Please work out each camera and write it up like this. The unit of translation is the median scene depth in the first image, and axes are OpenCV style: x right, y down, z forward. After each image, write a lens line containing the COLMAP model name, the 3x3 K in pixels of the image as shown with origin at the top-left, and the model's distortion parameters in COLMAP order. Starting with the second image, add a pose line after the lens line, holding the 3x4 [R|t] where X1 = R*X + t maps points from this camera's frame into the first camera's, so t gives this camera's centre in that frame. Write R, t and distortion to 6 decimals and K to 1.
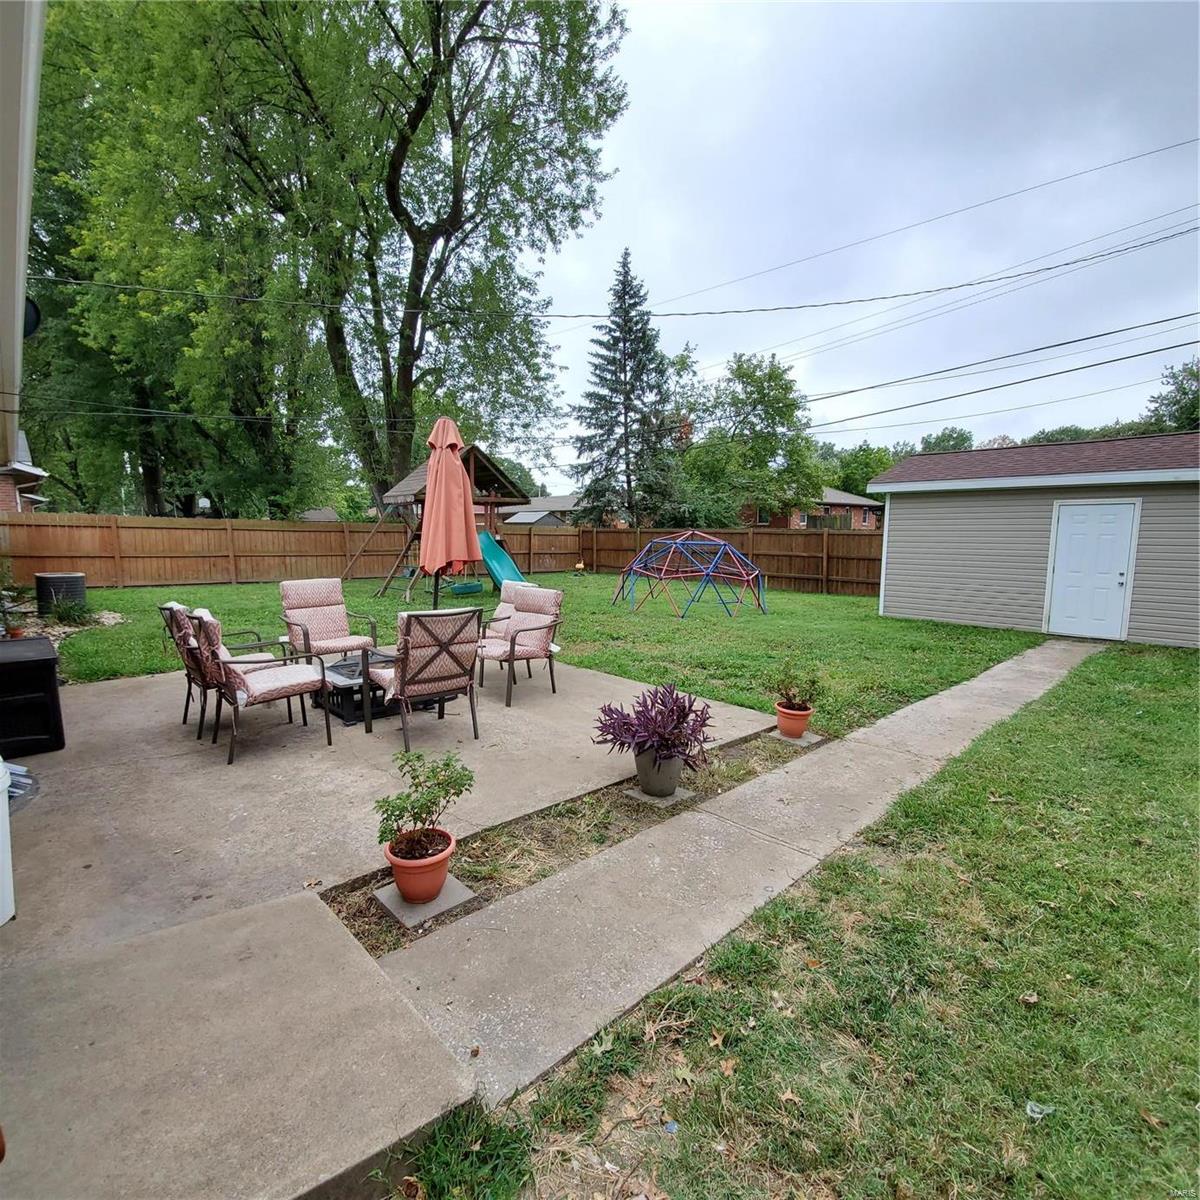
lens RADIAL K [[638.7, 0, 617.9], [0, 638.7, 604.4], [0, 0, 1]] dist [-0.004011, 0.000136]
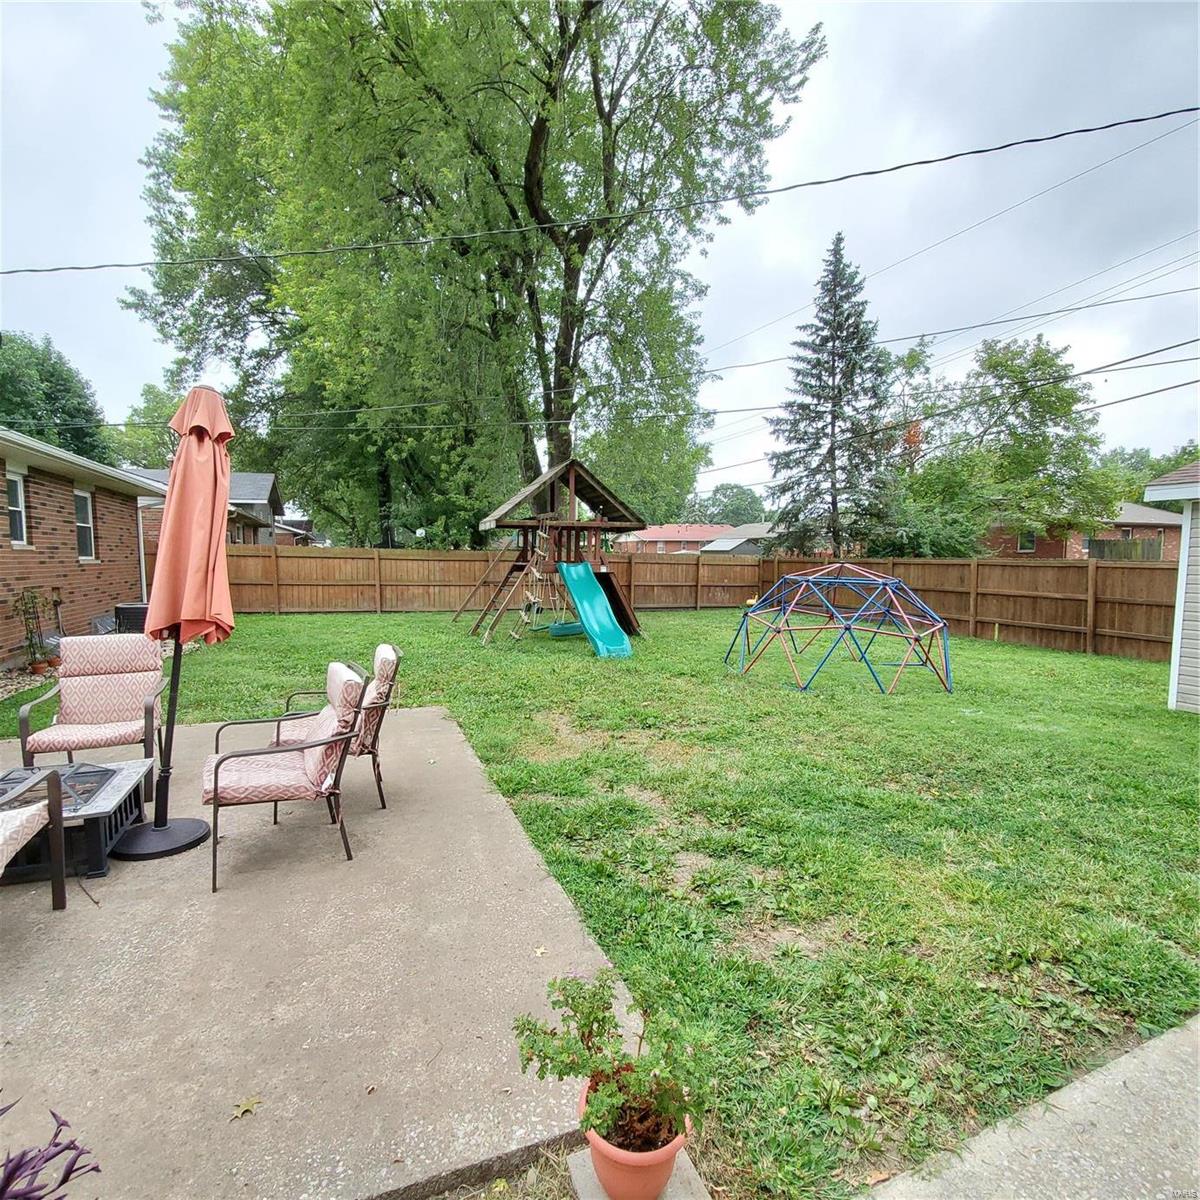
lens RADIAL K [[638.7, 0, 617.9], [0, 638.7, 604.4], [0, 0, 1]] dist [-0.004011, 0.000136]
pose [[0.929592, 0.027664, -0.367552, 0.065672], [-0.043288, 0.998473, -0.034331, -0.015434], [0.366041, 0.047825, 0.929369, 0.114677]]
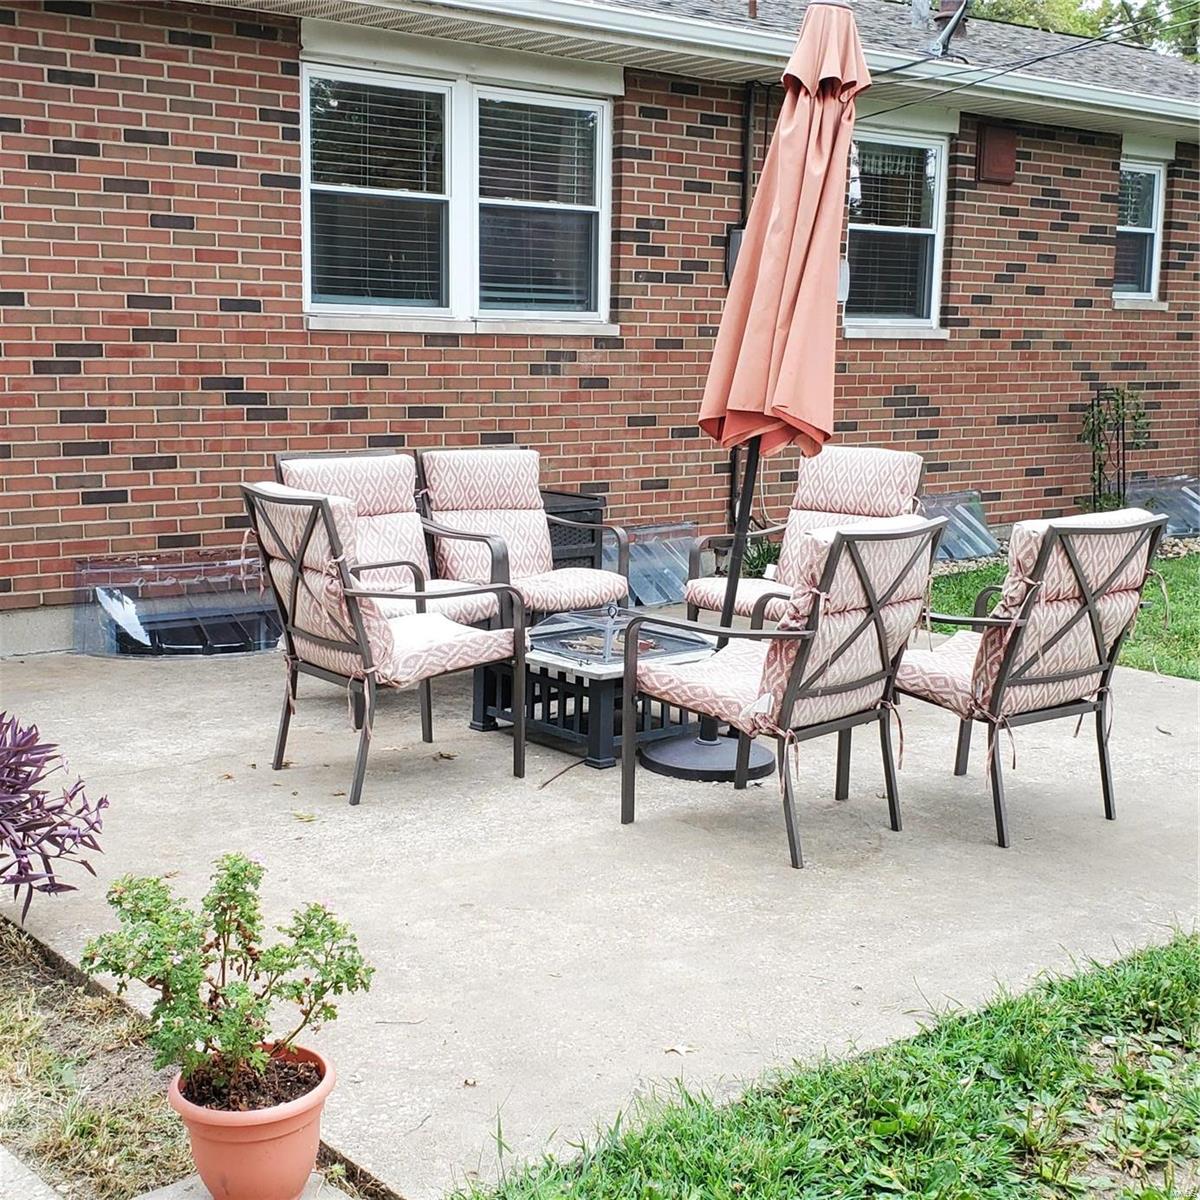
lens RADIAL K [[1818.4, 0, 600.0], [0, 1818.4, 600.0], [0, 0, 1]] dist [0.042852, 0.009444]
pose [[-0.066897, 0.148474, -0.986651, 0.156730], [-0.137190, 0.978105, 0.156490, -0.022331], [0.988283, 0.145827, -0.045063, 0.195314]]
